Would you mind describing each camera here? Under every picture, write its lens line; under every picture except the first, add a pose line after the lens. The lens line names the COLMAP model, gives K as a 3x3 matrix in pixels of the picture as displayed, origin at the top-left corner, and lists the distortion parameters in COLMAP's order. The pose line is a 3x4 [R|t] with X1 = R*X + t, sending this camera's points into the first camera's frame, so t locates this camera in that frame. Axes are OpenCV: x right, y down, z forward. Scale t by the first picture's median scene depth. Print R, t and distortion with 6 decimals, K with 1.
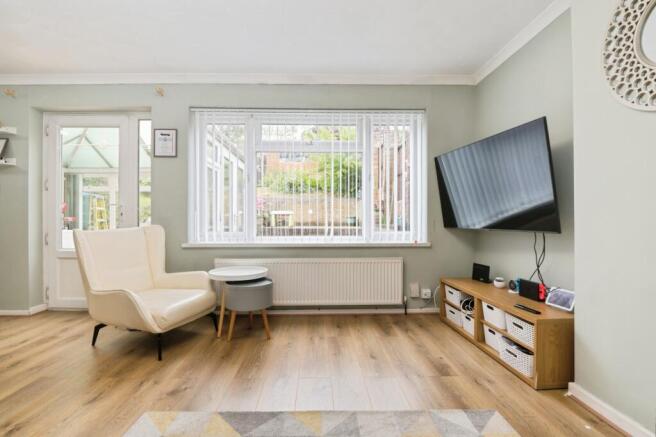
lens RADIAL K [[301.0, 0, 323.2], [0, 301.0, 220.8], [0, 0, 1]] dist [-0.016262, -0.003157]
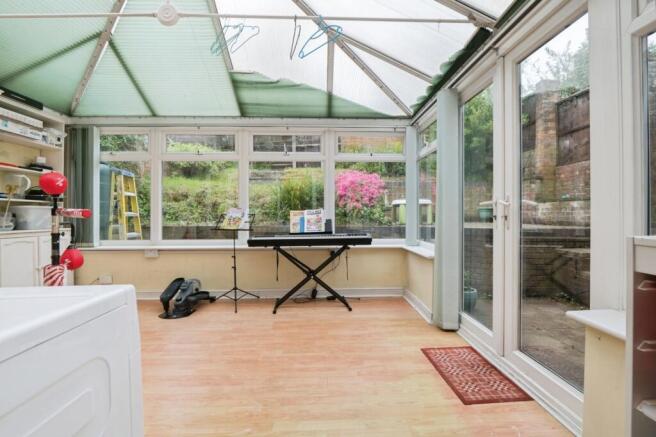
lens RADIAL K [[301.0, 0, 332.6], [0, 301.0, 215.9], [0, 0, 1]] dist [-0.016262, -0.003157]
pose [[0.999957, -0.001393, 0.009140, -0.915820], [0.001313, 0.999961, 0.008766, -0.007820], [-0.009152, -0.008754, 0.999920, 1.064341]]
